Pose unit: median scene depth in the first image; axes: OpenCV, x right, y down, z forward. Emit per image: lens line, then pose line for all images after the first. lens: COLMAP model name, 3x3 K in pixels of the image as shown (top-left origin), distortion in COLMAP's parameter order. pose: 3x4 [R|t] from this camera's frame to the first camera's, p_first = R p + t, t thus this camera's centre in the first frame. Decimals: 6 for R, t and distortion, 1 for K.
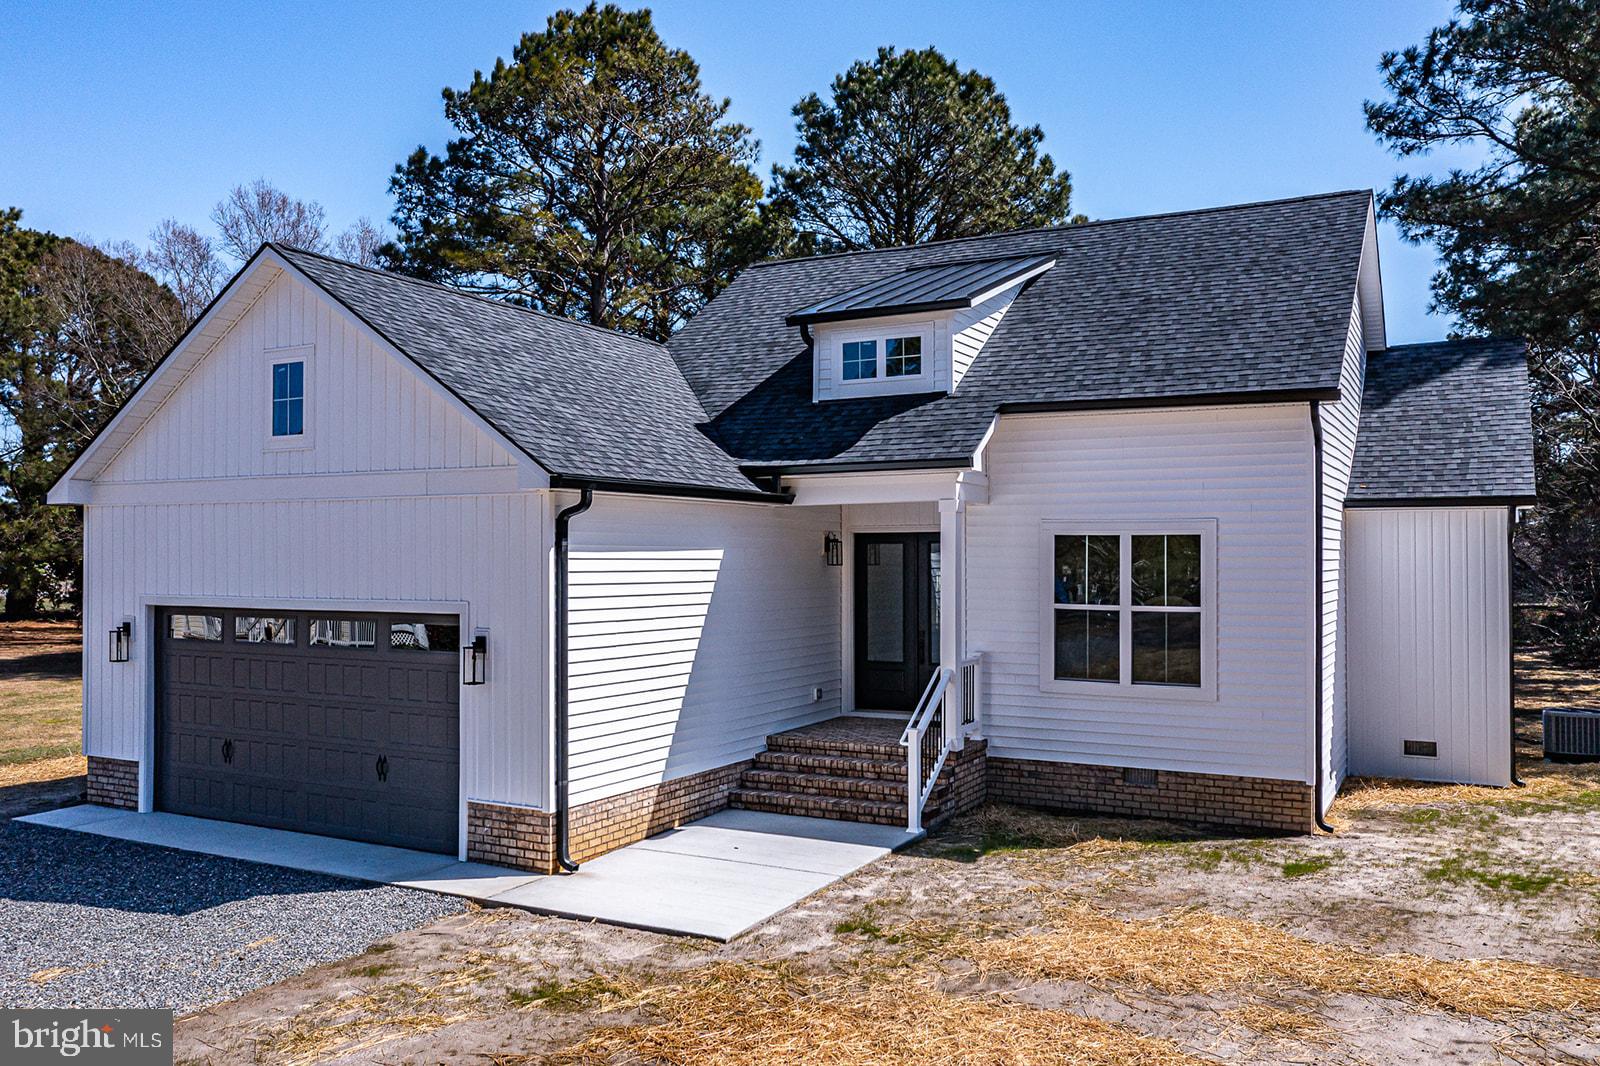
lens RADIAL K [[1280.2, 0, 796.9], [0, 1280.2, 537.1], [0, 0, 1]] dist [-0.017717, 0.008742]
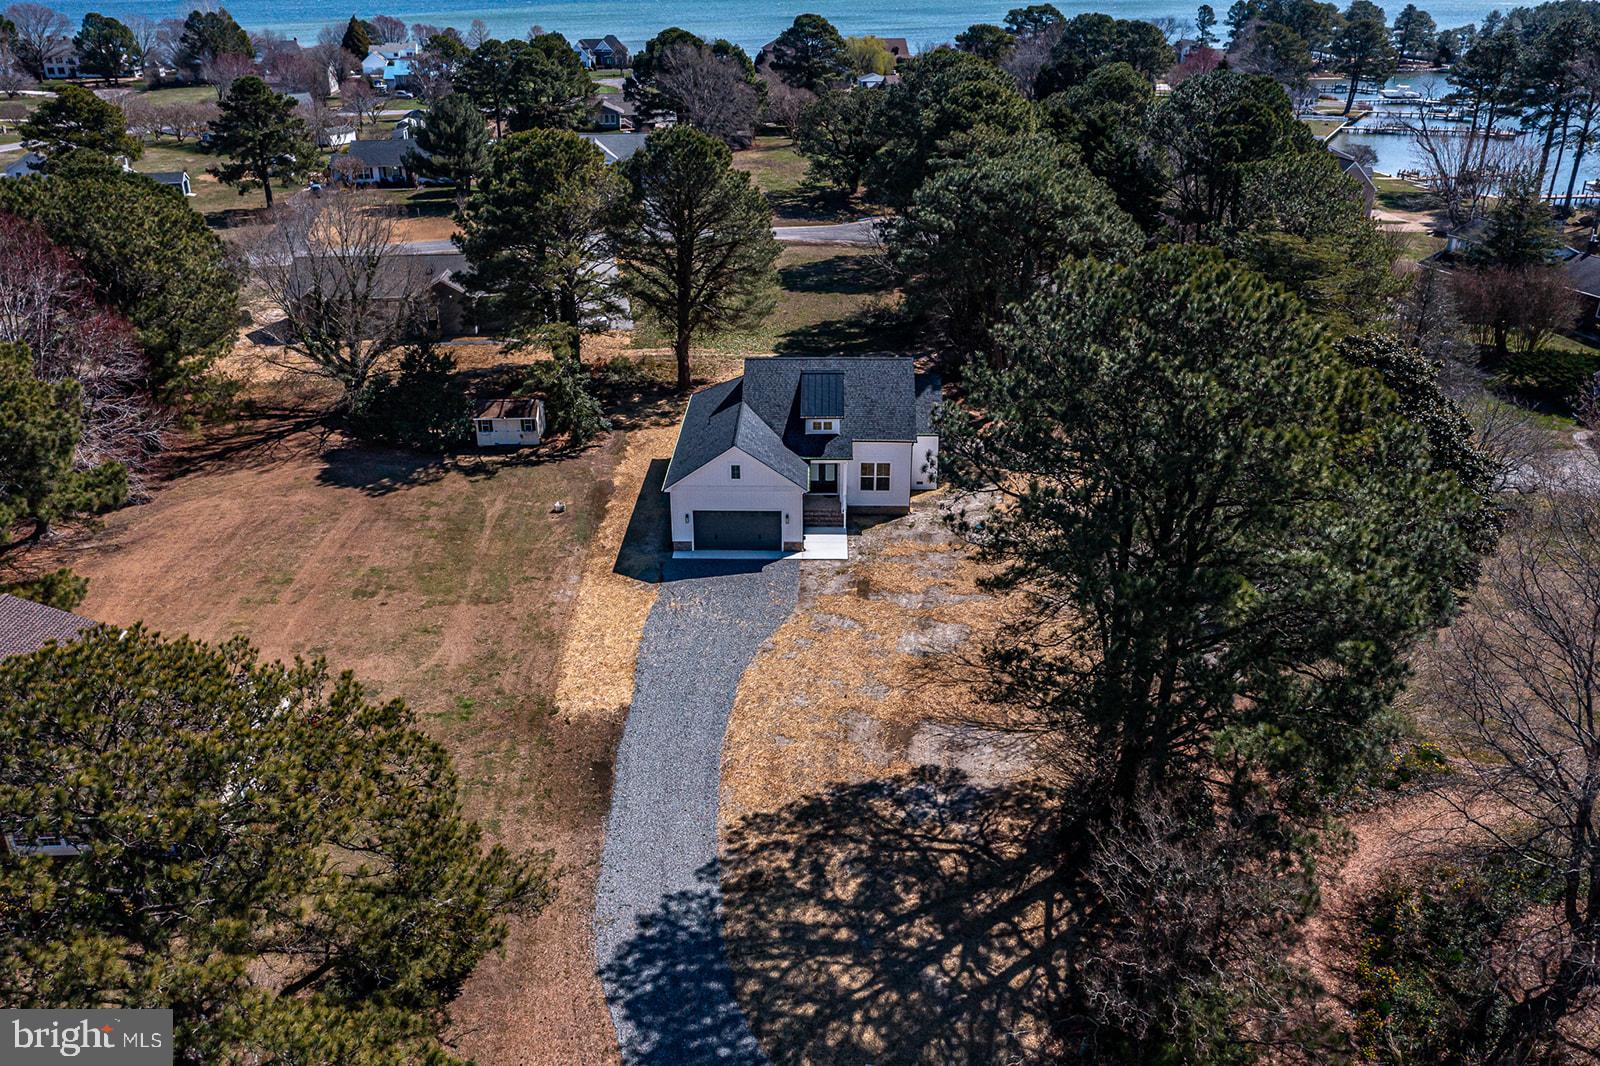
lens RADIAL K [[1280.2, 0, 796.9], [0, 1280.2, 537.1], [0, 0, 1]] dist [-0.017717, 0.008742]
pose [[0.890723, -0.190260, 0.412812, -2.146916], [-0.002683, 0.905968, 0.423338, -1.864876], [-0.454539, -0.378185, 0.806456, -3.021275]]
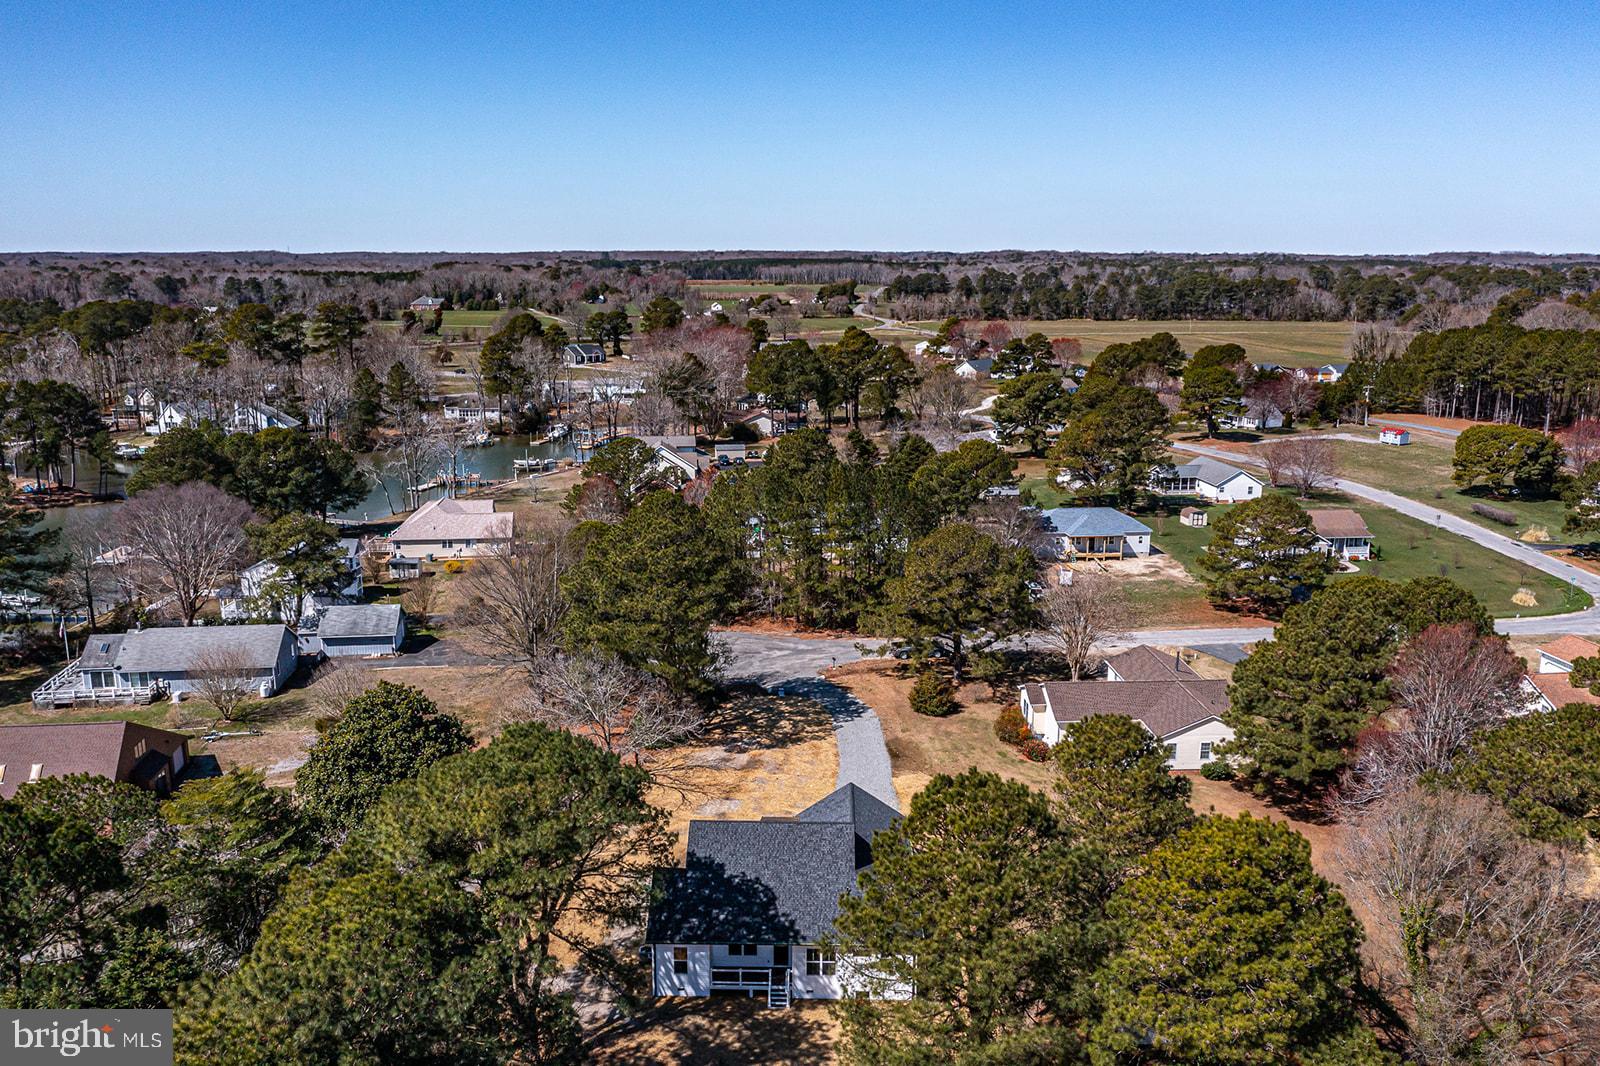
lens RADIAL K [[1265.5, 0, 797.4], [0, 1265.5, 537.8], [0, 0, 1]] dist [-0.017803, 0.003556]
pose [[-0.893132, 0.091005, -0.440493, 2.370414], [-0.001079, 0.978882, 0.204423, -2.572587], [0.449794, 0.183052, -0.874172, 5.826833]]
